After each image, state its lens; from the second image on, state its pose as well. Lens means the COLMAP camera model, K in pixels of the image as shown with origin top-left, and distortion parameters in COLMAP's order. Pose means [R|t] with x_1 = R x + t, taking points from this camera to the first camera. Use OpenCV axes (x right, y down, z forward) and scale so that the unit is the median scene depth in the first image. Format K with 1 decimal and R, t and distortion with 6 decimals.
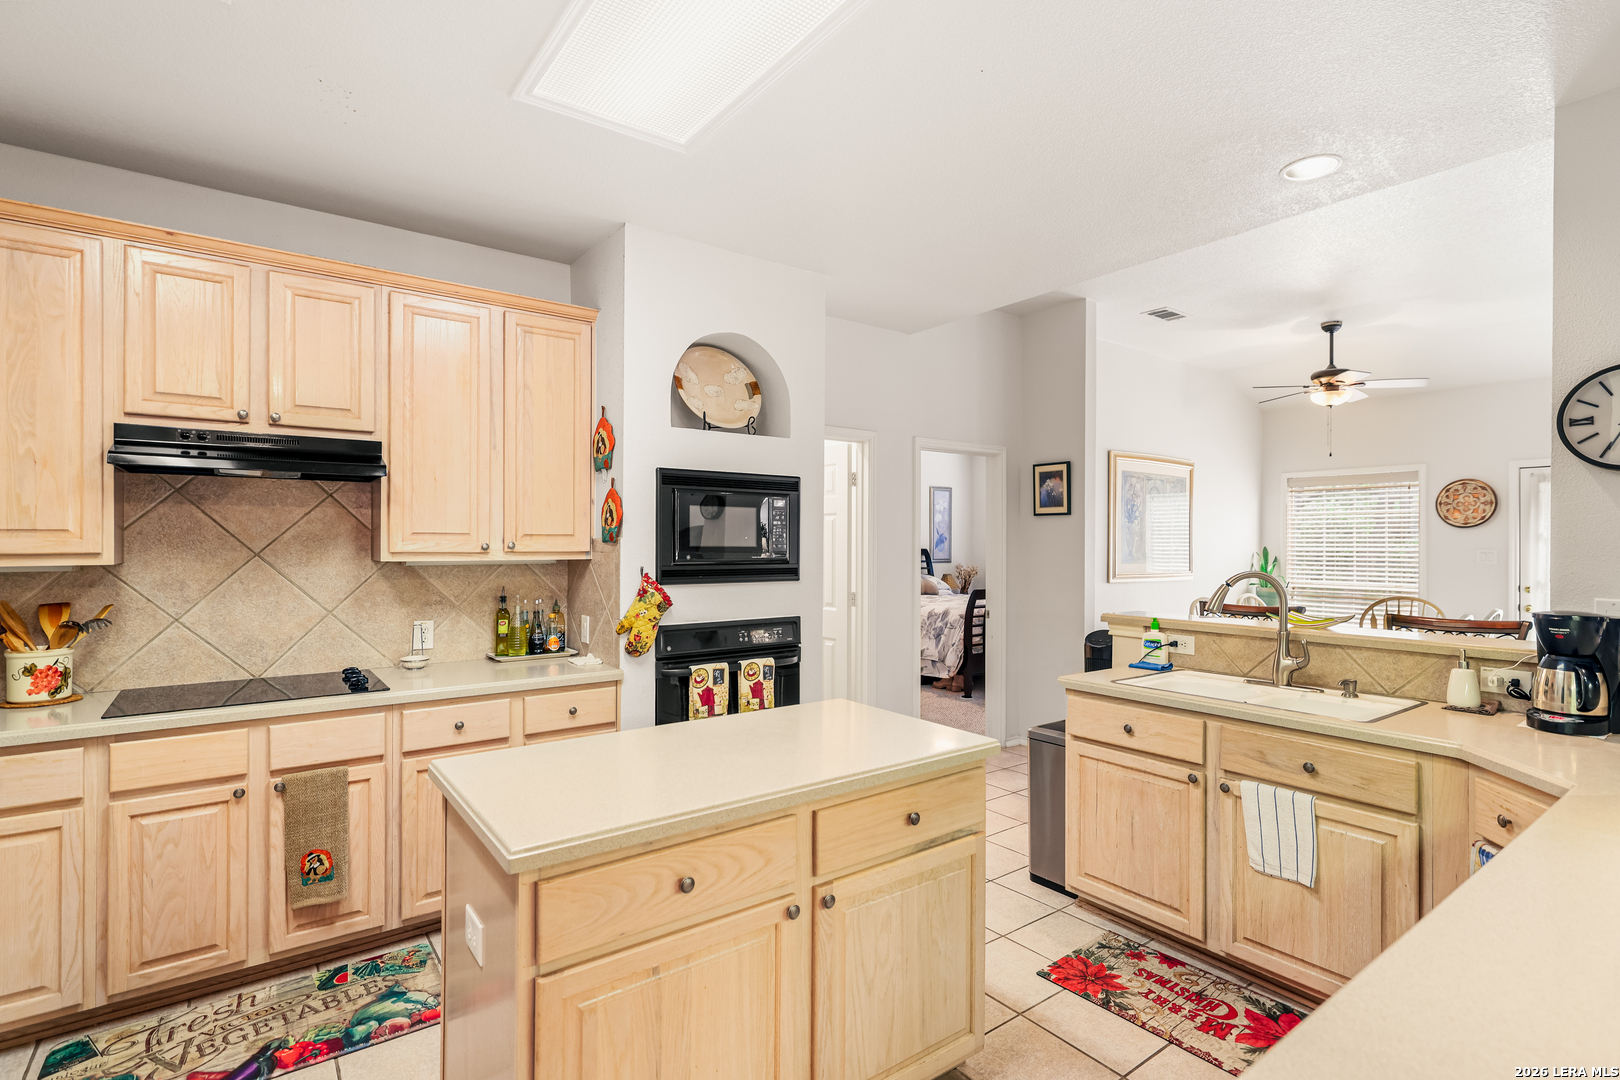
lens RADIAL K [[770.2, 0, 799.7], [0, 770.2, 544.8], [0, 0, 1]] dist [0.002923, -0.000081]
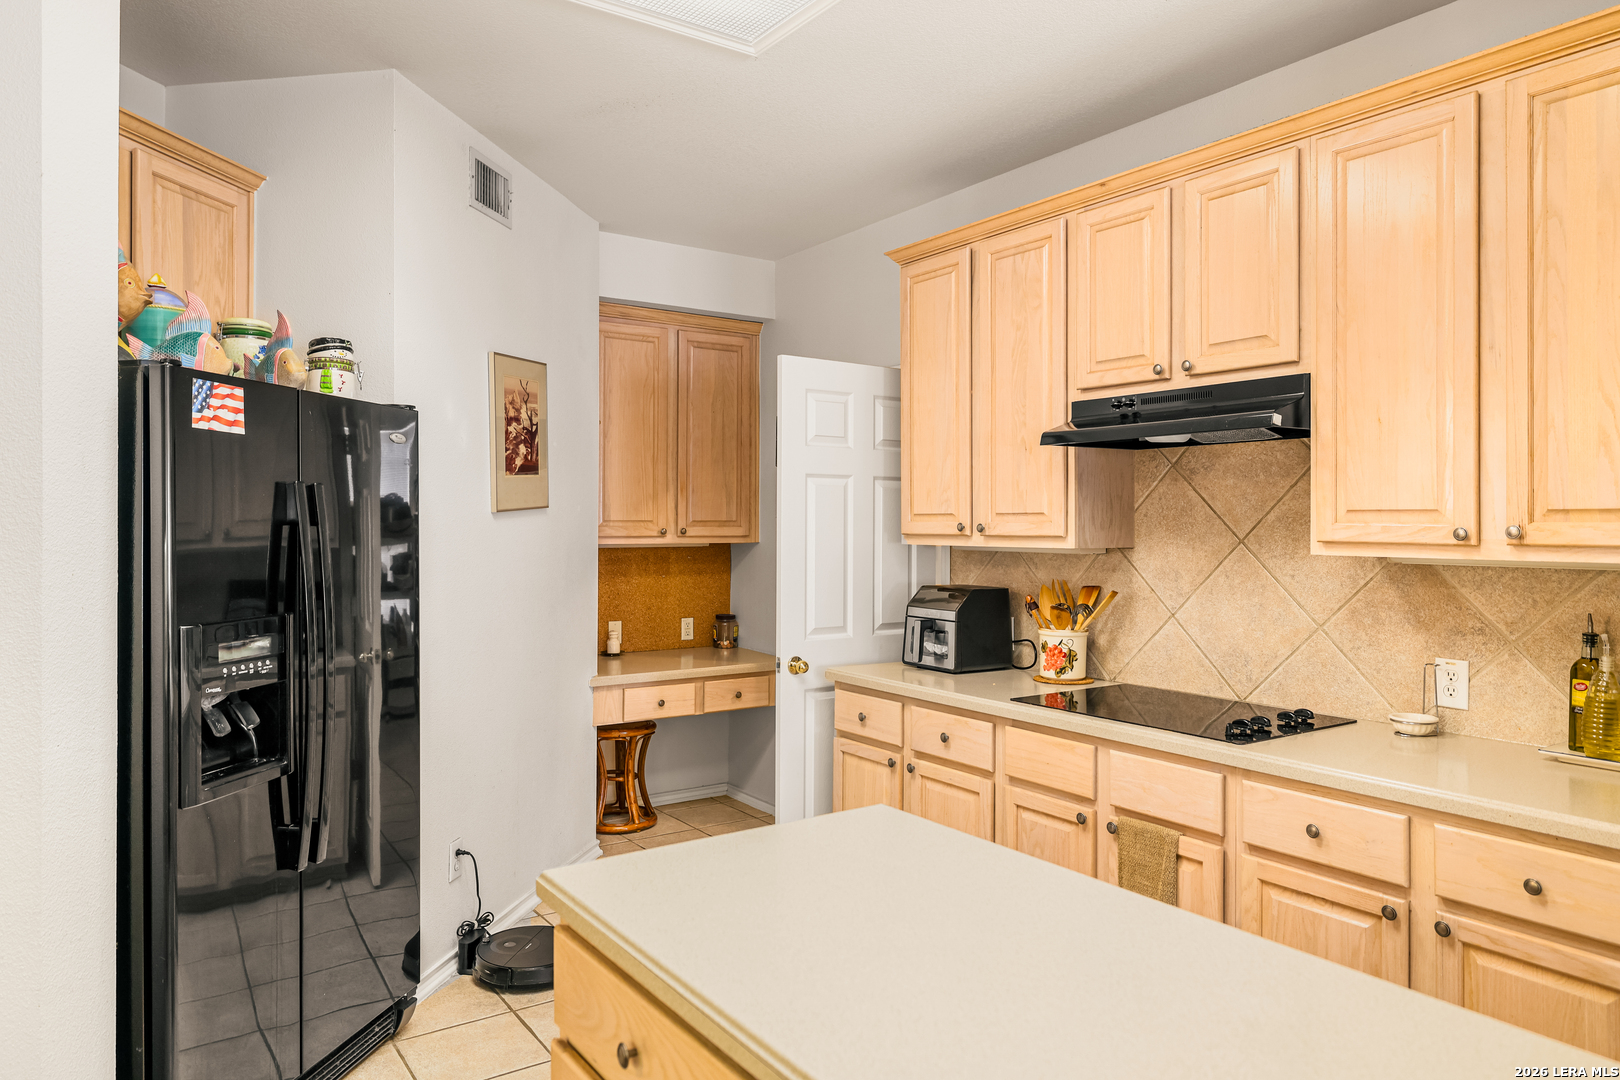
lens RADIAL K [[1071.6, 0, 807.9], [0, 1071.6, 515.9], [0, 0, 1]] dist [-0.006982, -0.002528]
pose [[-0.044982, -0.006909, -0.998964, 0.353113], [-0.003728, 0.999970, -0.006748, -0.003652], [0.998981, 0.003420, -0.045007, 0.554215]]
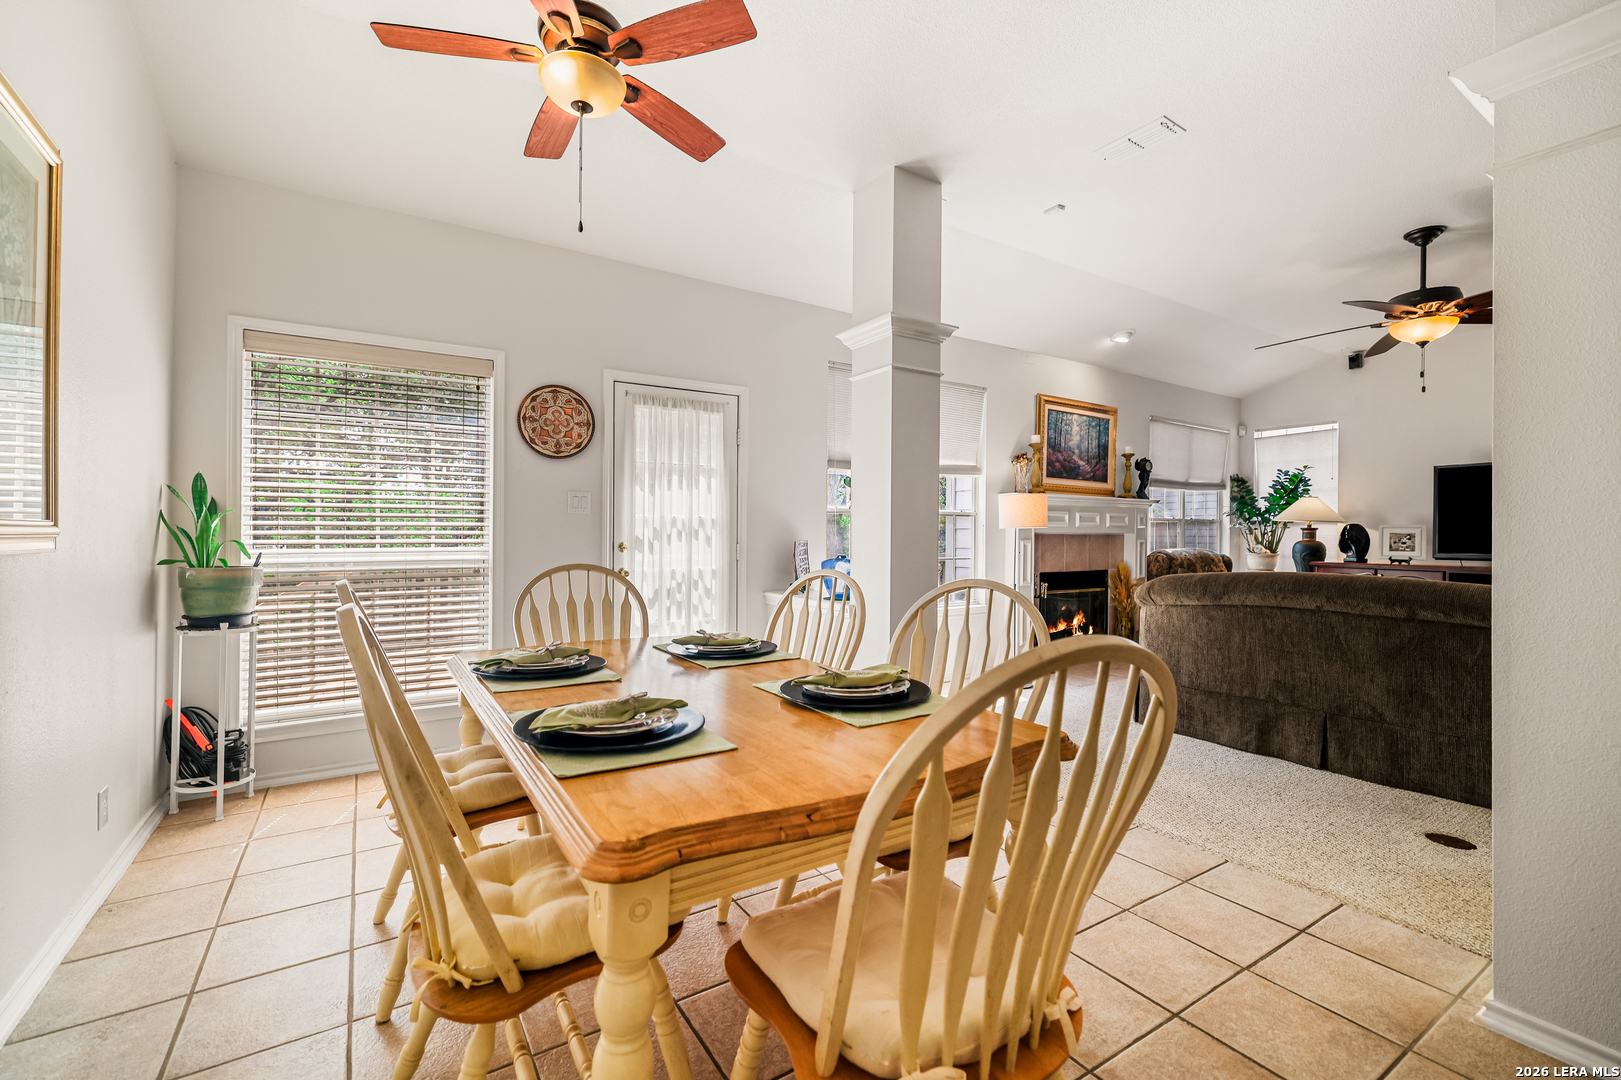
lens RADIAL K [[685.7, 0, 796.7], [0, 685.7, 541.5], [0, 0, 1]] dist [0.002167, -0.000237]
pose [[0.066084, -0.011598, 0.997747, 0.595190], [-0.002629, 0.999927, 0.011798, 0.086252], [-0.997811, -0.003403, 0.066049, 1.564787]]
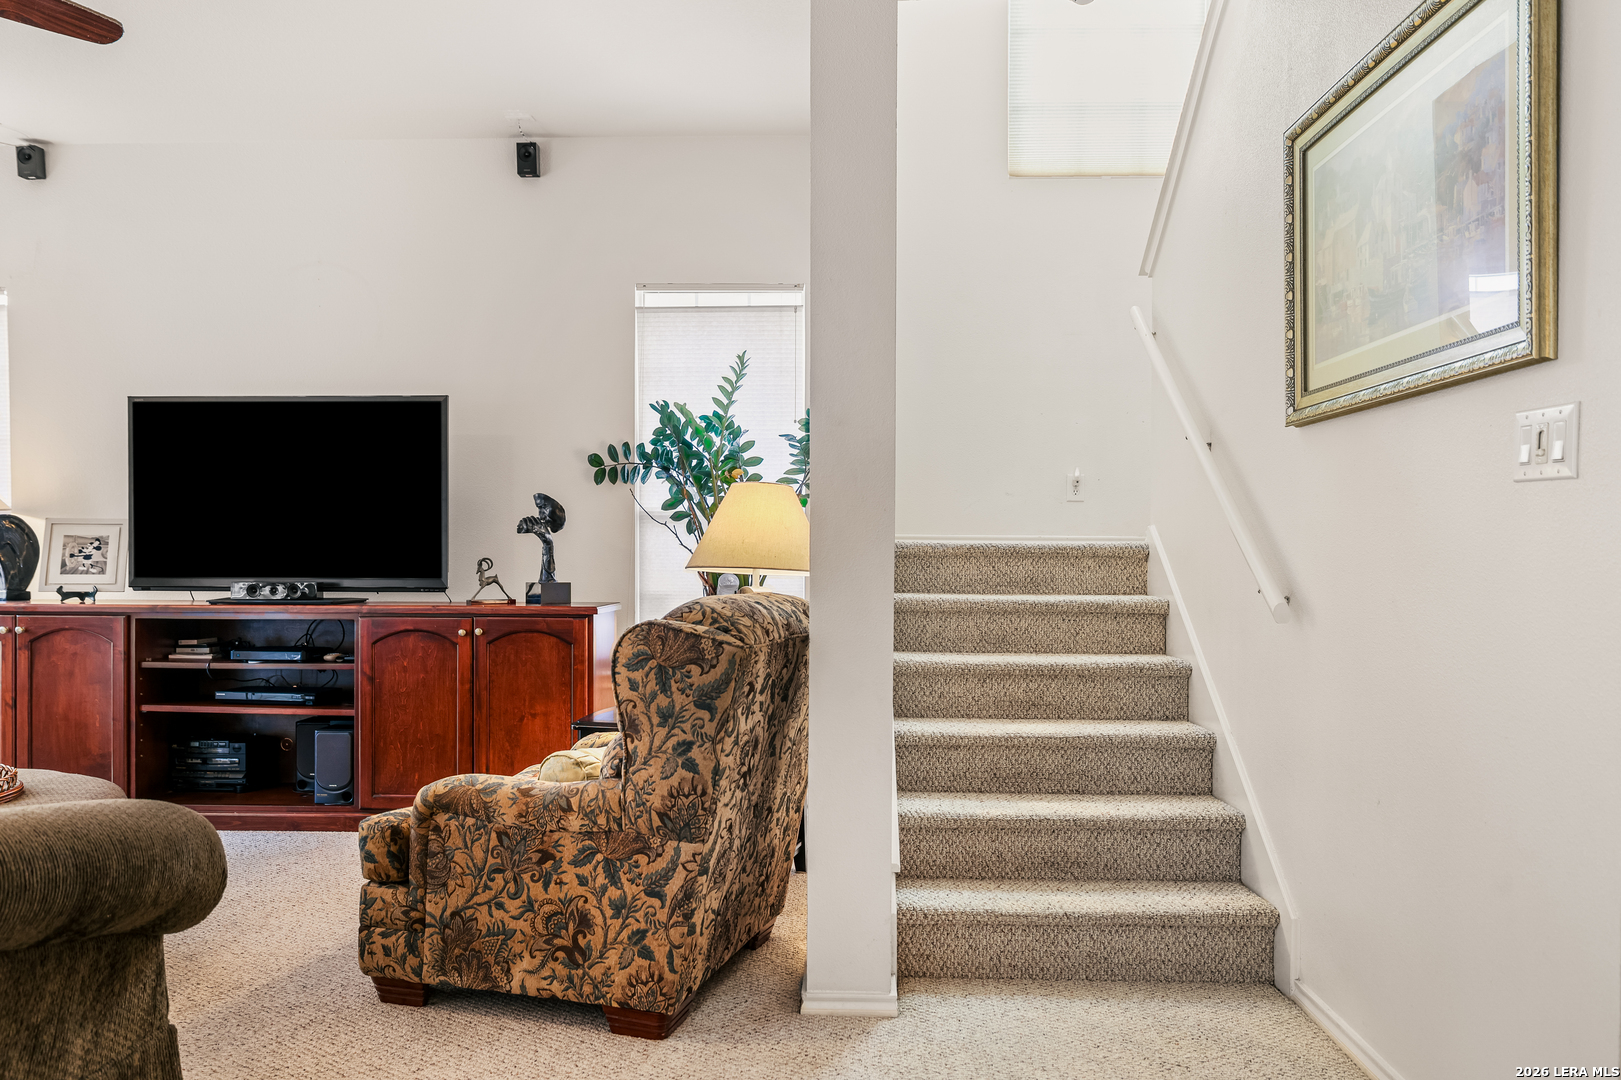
lens RADIAL K [[1163.5, 0, 791.4], [0, 1163.5, 574.3], [0, 0, 1]] dist [-0.003934, 0.001003]
pose [[-0.780364, -0.021929, 0.624941, 0.962907], [-0.005635, 0.999591, 0.028039, 0.083748], [-0.625300, 0.018359, -0.780168, 0.555425]]
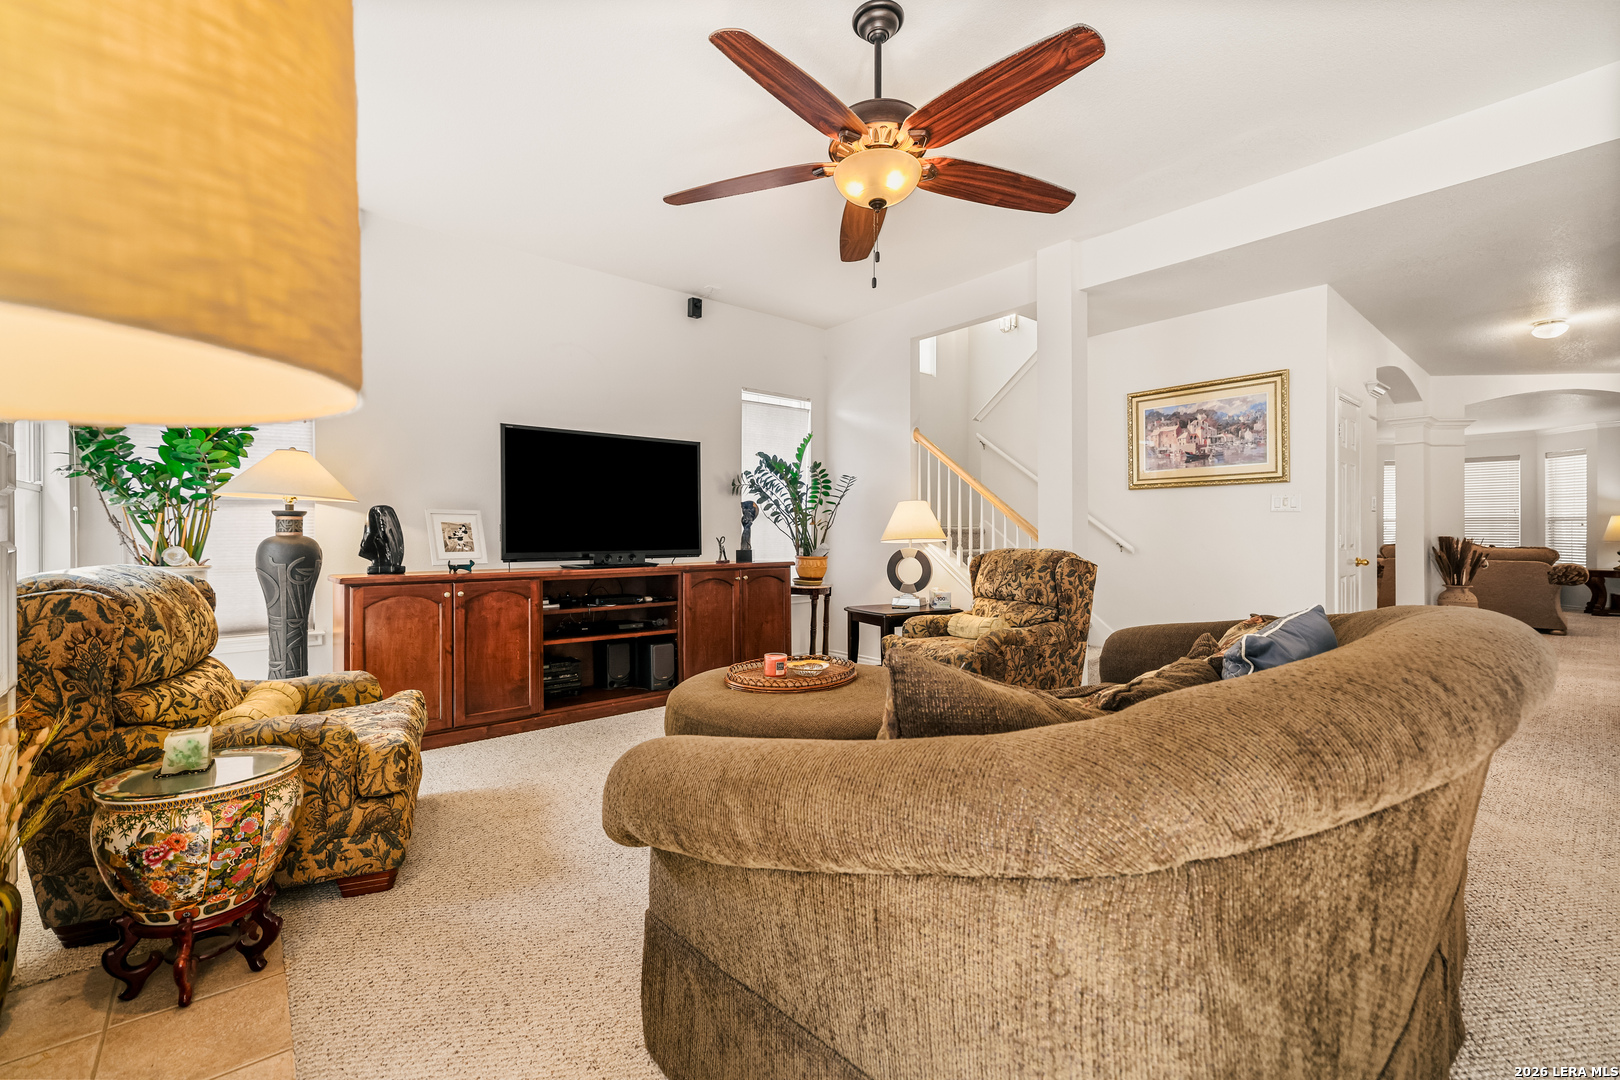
lens RADIAL K [[685.3, 0, 798.8], [0, 685.3, 536.0], [0, 0, 1]] dist [0.002167, -0.000237]
pose [[-0.997946, -0.002889, -0.063999, 2.194498], [-0.003388, 0.999965, 0.007683, 0.093593], [0.063975, 0.007884, -0.997920, 1.224677]]
